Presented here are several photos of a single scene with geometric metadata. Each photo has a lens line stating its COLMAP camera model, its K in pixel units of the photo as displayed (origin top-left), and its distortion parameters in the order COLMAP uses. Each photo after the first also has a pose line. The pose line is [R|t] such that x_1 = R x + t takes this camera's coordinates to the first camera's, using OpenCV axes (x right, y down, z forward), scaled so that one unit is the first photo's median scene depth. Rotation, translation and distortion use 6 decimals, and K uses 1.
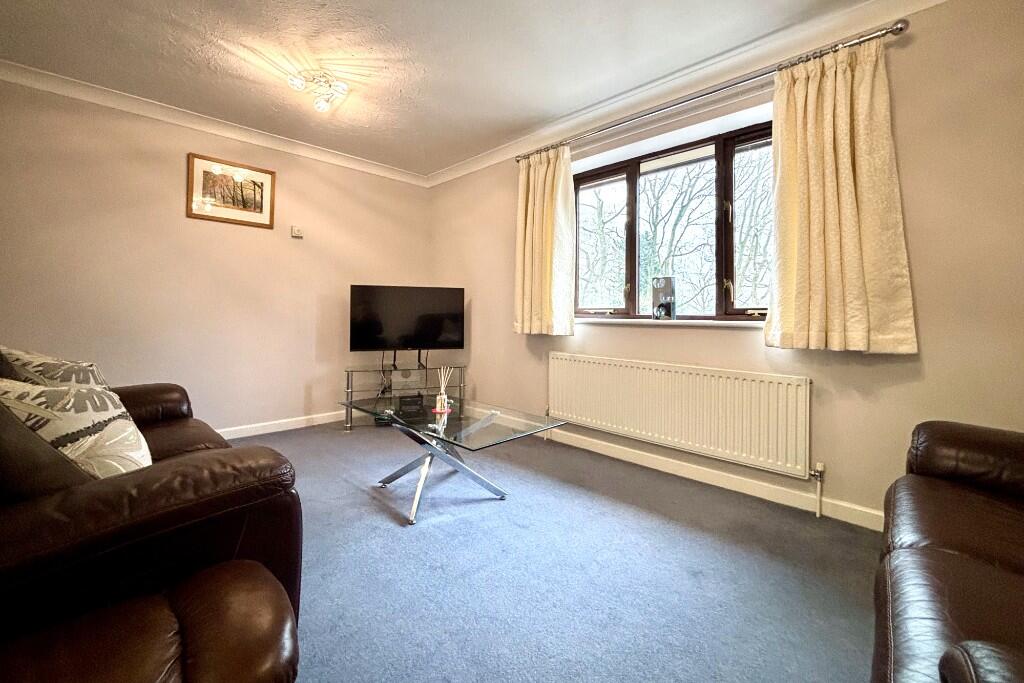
lens RADIAL K [[416.9, 0, 503.3], [0, 416.9, 307.3], [0, 0, 1]] dist [0.001539, 0.000015]
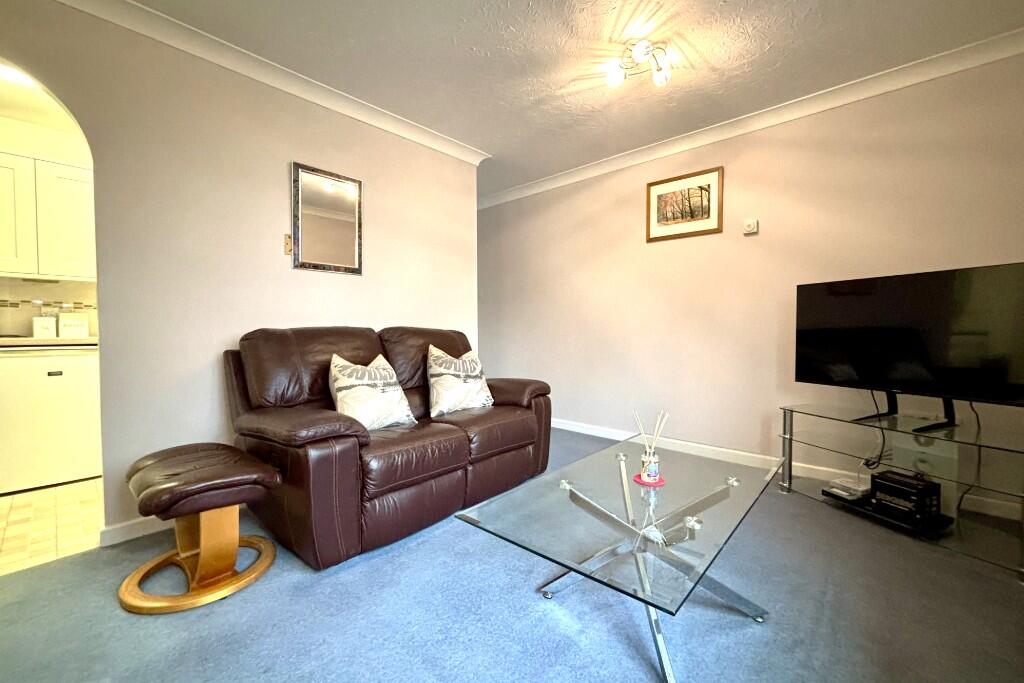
lens RADIAL K [[416.9, 0, 514.3], [0, 416.9, 339.9], [0, 0, 1]] dist [0.001539, 0.000015]
pose [[0.067159, 0.023239, -0.997472, 0.311977], [0.017154, 0.999554, 0.024443, 0.011181], [0.997595, -0.018753, 0.066730, 0.512375]]
